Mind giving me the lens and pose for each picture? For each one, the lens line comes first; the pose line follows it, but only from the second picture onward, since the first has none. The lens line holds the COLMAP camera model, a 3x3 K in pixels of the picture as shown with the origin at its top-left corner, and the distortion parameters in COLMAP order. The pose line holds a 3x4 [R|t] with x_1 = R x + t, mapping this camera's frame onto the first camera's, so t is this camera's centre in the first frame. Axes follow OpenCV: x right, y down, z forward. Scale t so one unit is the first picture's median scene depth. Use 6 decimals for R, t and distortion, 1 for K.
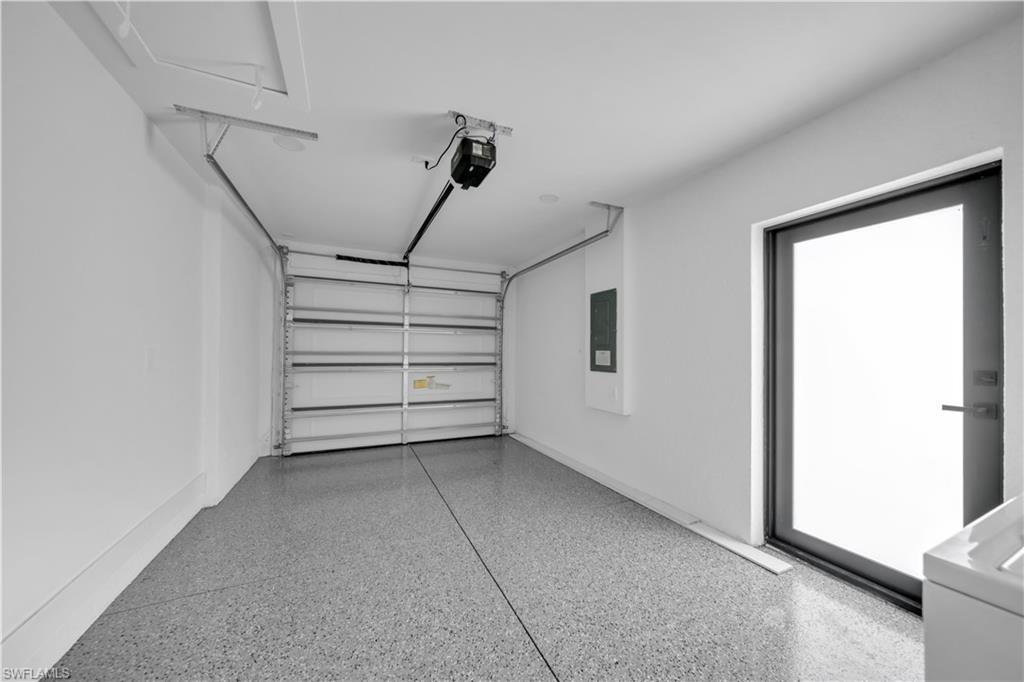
lens RADIAL K [[352.0, 0, 515.2], [0, 352.0, 346.6], [0, 0, 1]] dist [-0.005618, 0.000023]
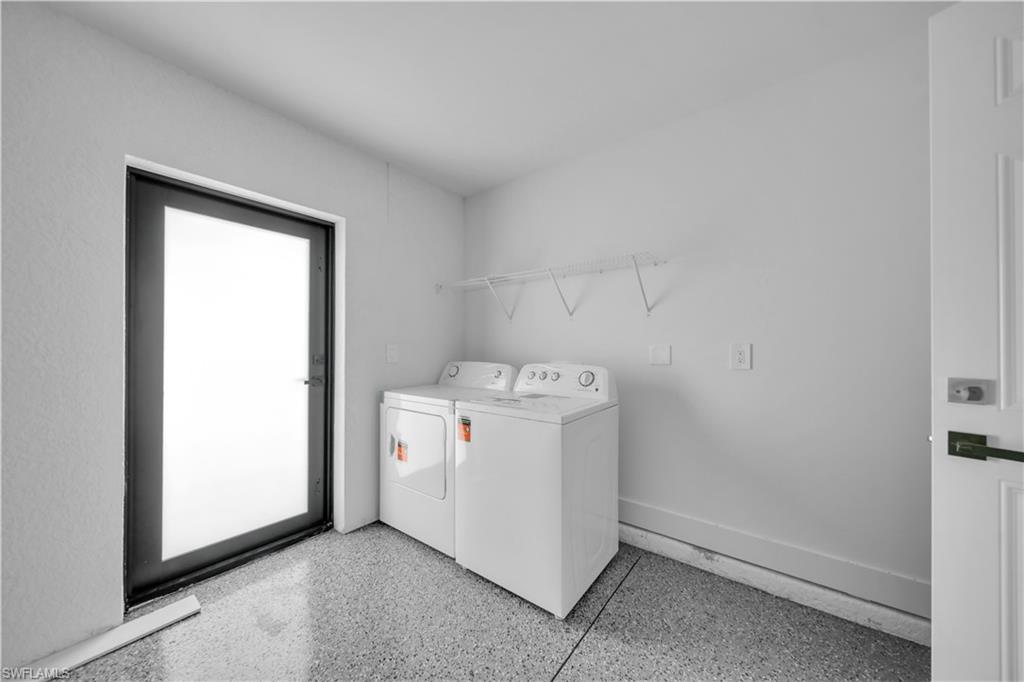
lens RADIAL K [[352.0, 0, 515.2], [0, 352.0, 346.6], [0, 0, 1]] dist [-0.005618, 0.000023]
pose [[-0.455962, -0.005921, 0.889980, -0.337150], [-0.017285, 0.999848, -0.002203, 0.017622], [-0.889831, -0.016388, -0.455995, 0.768946]]
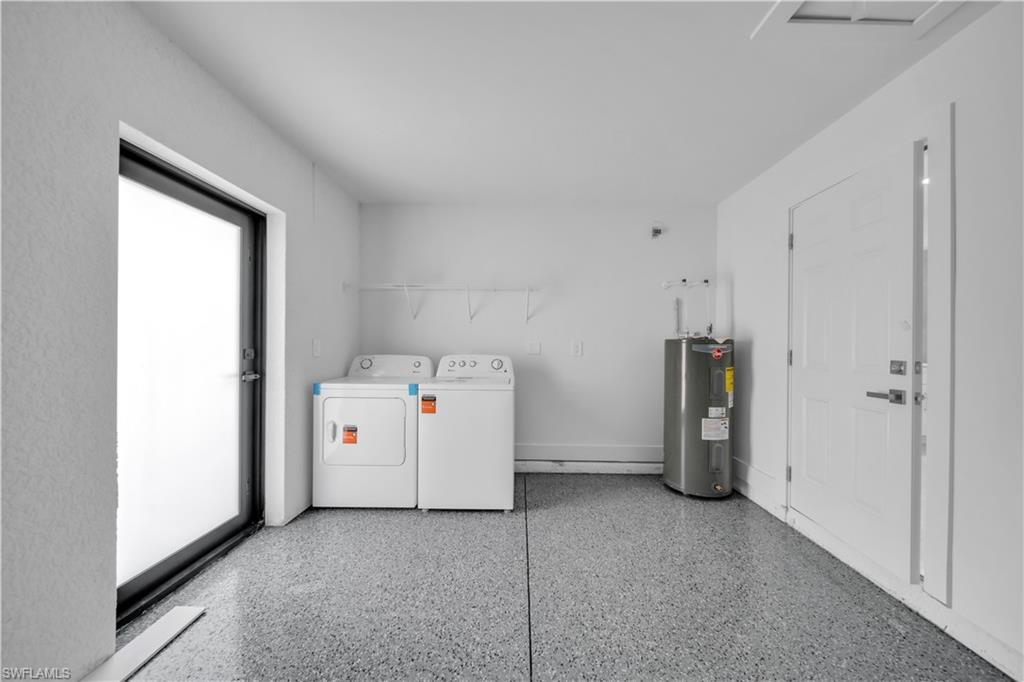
lens RADIAL K [[352.0, 0, 515.2], [0, 352.0, 346.6], [0, 0, 1]] dist [-0.005618, 0.000023]
pose [[-0.899015, -0.016868, 0.437592, -0.245339], [-0.020142, 0.999793, -0.002841, 0.033348], [-0.437454, -0.011368, -0.899169, 1.503811]]
